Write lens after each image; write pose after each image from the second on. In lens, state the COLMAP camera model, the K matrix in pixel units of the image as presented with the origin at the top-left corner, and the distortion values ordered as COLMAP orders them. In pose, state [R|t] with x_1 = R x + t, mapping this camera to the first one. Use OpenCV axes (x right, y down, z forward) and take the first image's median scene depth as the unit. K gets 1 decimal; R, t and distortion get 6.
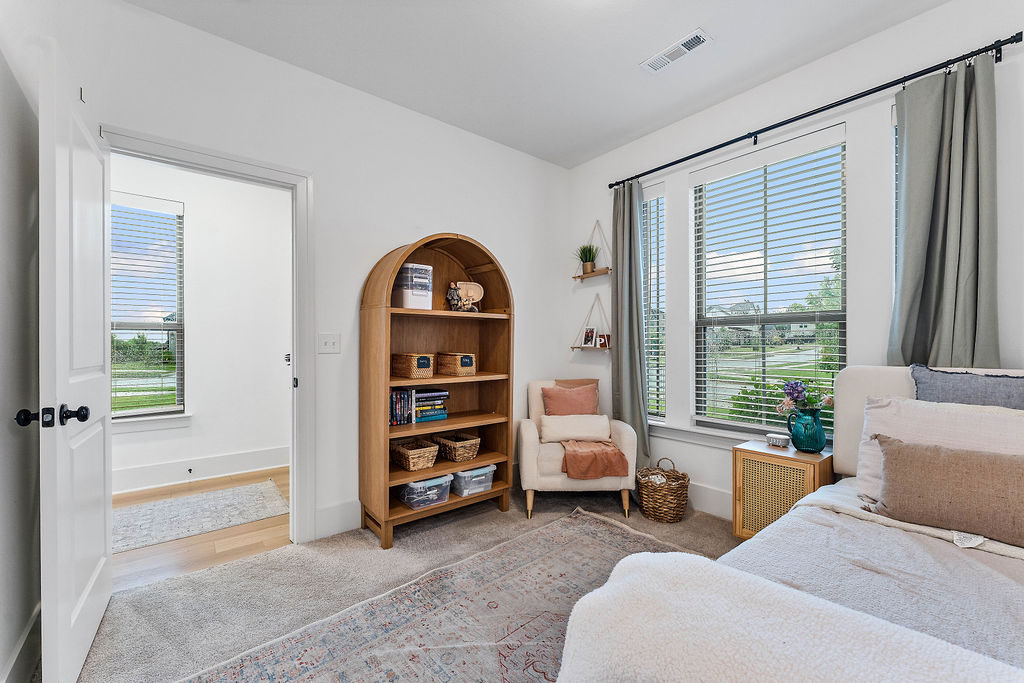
lens RADIAL K [[411.2, 0, 500.9], [0, 411.2, 343.6], [0, 0, 1]] dist [-0.003116, -0.000162]
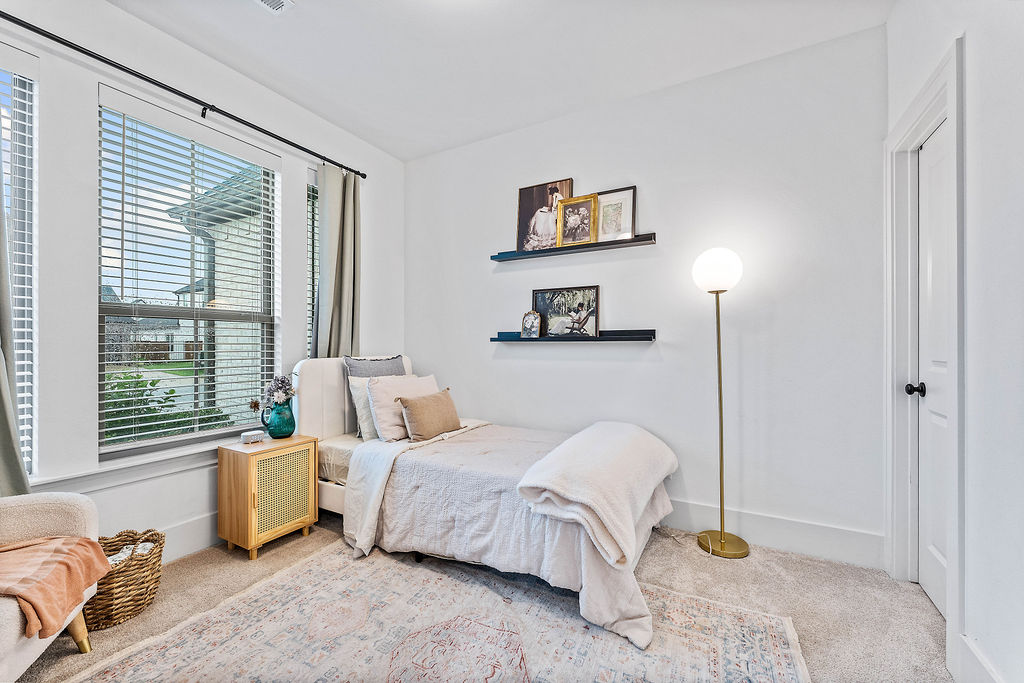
lens RADIAL K [[411.2, 0, 500.9], [0, 411.2, 343.6], [0, 0, 1]] dist [-0.003116, -0.000162]
pose [[-0.373410, 0.000307, 0.927666, -0.456705], [-0.005039, 0.999985, -0.002359, 0.004175], [-0.927653, -0.005555, -0.373403, 0.750516]]
